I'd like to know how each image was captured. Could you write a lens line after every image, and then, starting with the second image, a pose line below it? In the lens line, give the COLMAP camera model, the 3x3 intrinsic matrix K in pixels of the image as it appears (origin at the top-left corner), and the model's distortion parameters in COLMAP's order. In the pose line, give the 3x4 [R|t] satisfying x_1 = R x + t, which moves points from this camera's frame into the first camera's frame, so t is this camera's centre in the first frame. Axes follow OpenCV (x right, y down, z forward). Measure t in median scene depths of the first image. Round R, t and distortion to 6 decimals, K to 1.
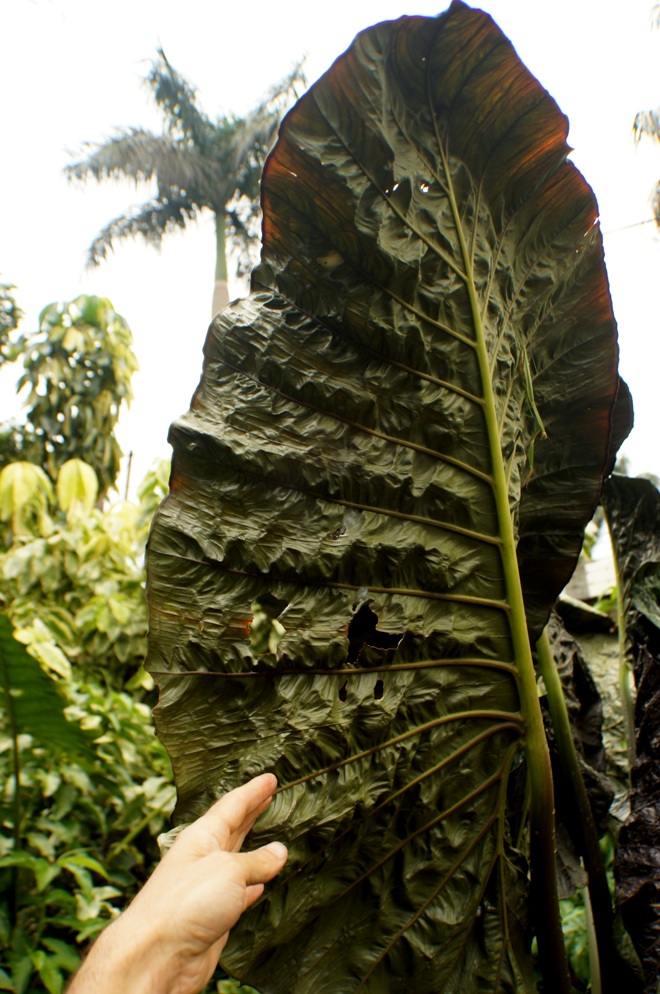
lens RADIAL K [[1038.7, 0, 330.0], [0, 1038.7, 497.0], [0, 0, 1]] dist [-0.153692, -0.012195]
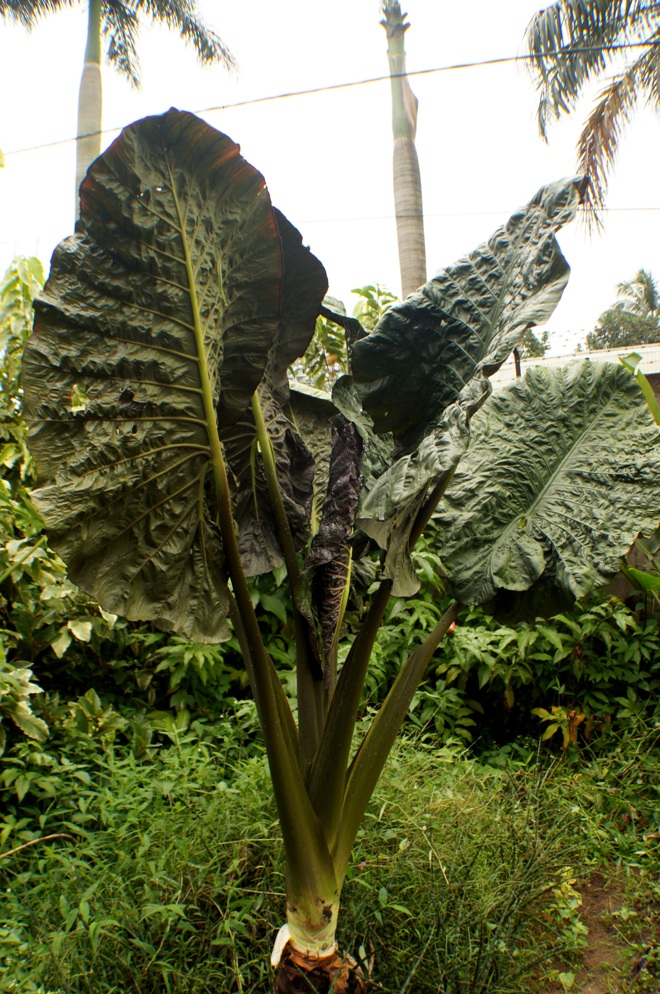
lens RADIAL K [[1038.7, 0, 330.0], [0, 1038.7, 497.0], [0, 0, 1]] dist [-0.153692, -0.012195]
pose [[0.985864, 0.007188, 0.167394, 0.088252], [-0.036100, 0.984726, 0.170325, -0.048559], [-0.163612, -0.173961, 0.971066, -1.114523]]
